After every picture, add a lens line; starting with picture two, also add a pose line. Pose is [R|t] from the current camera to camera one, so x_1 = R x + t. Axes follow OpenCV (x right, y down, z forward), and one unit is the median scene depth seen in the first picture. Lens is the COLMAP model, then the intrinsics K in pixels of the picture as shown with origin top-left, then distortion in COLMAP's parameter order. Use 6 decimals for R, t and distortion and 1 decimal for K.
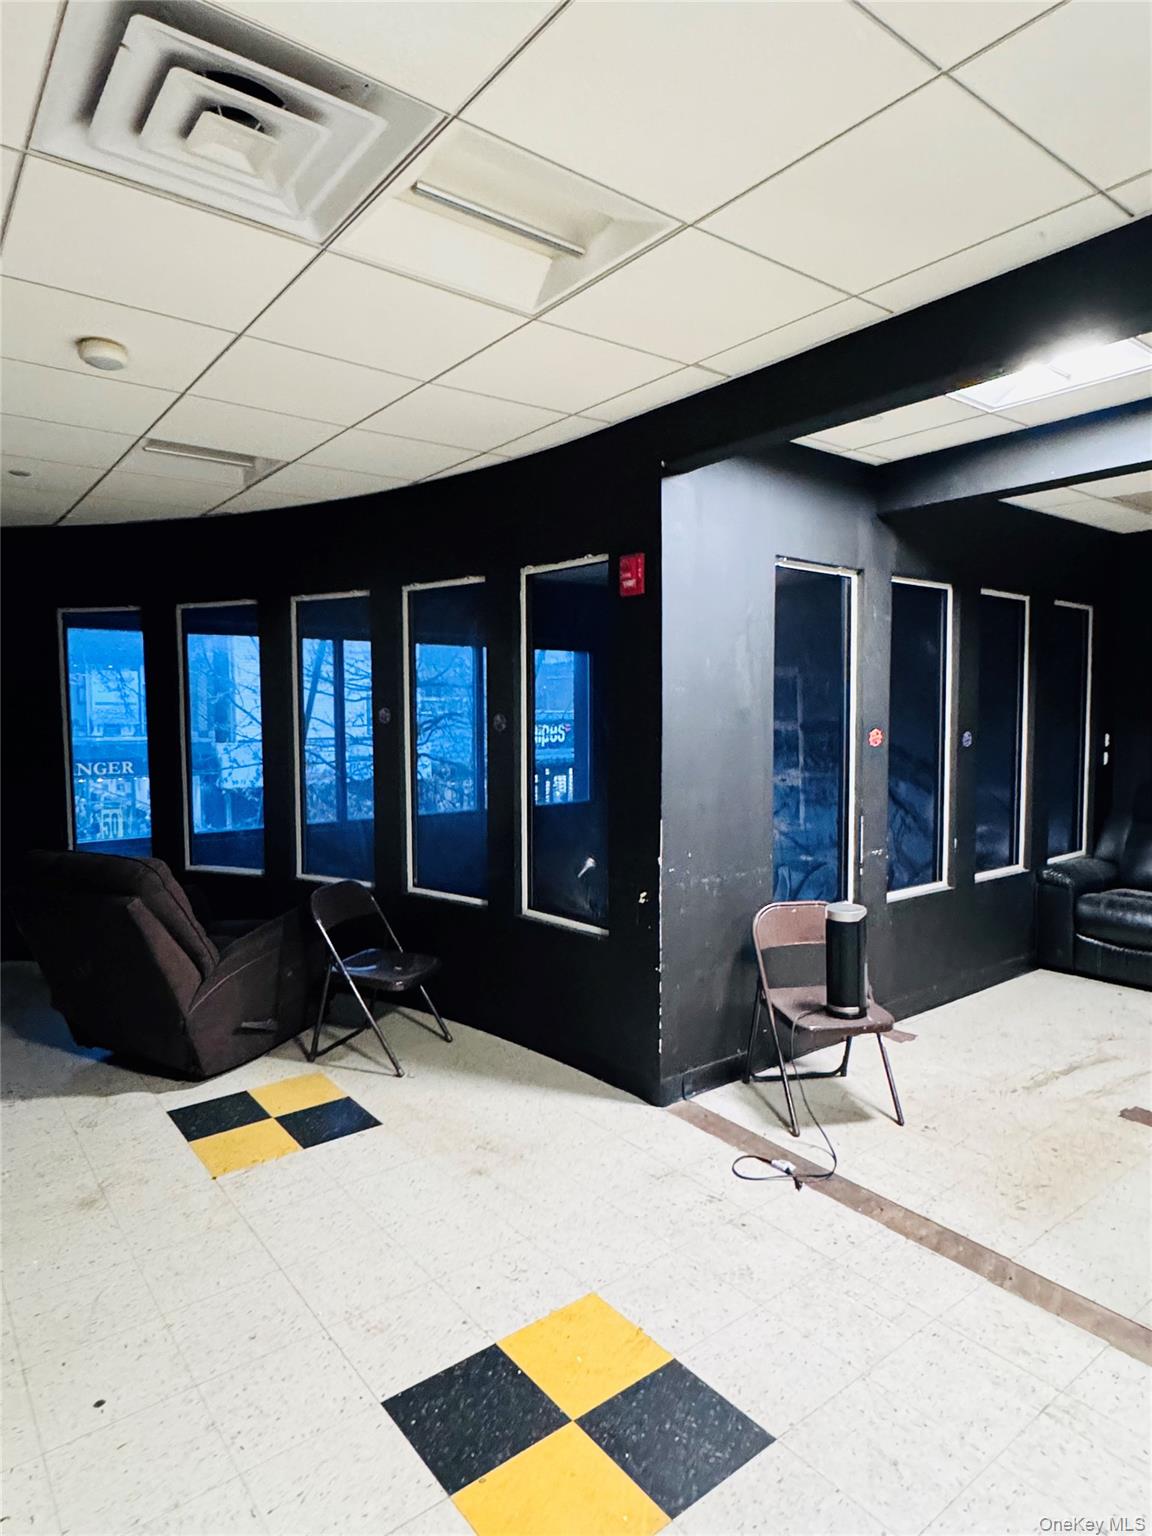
lens RADIAL K [[901.4, 0, 576.0], [0, 901.4, 768.0], [0, 0, 1]] dist [0.000566, 0.001786]
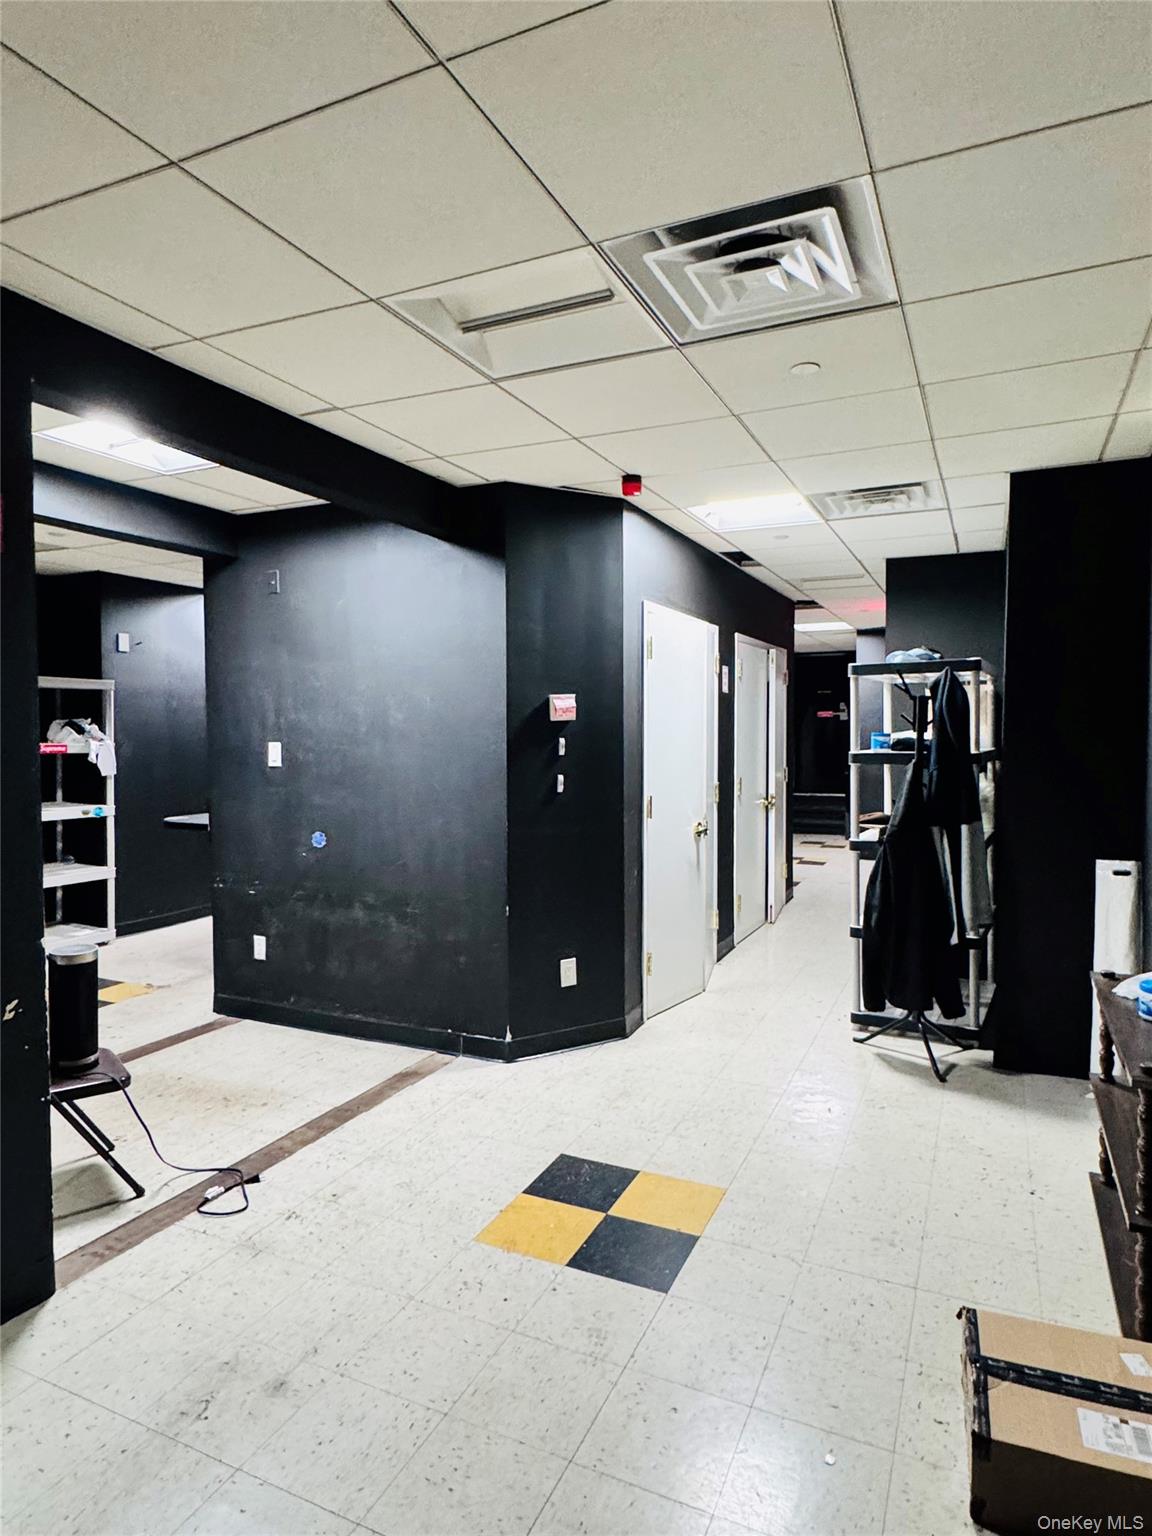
lens RADIAL K [[901.4, 0, 576.0], [0, 901.4, 768.0], [0, 0, 1]] dist [0.000566, 0.001786]
pose [[-0.451432, -0.031935, 0.891734, -0.962858], [0.065556, 0.995472, 0.068837, -0.071655], [-0.889894, 0.089534, -0.447295, 1.252160]]
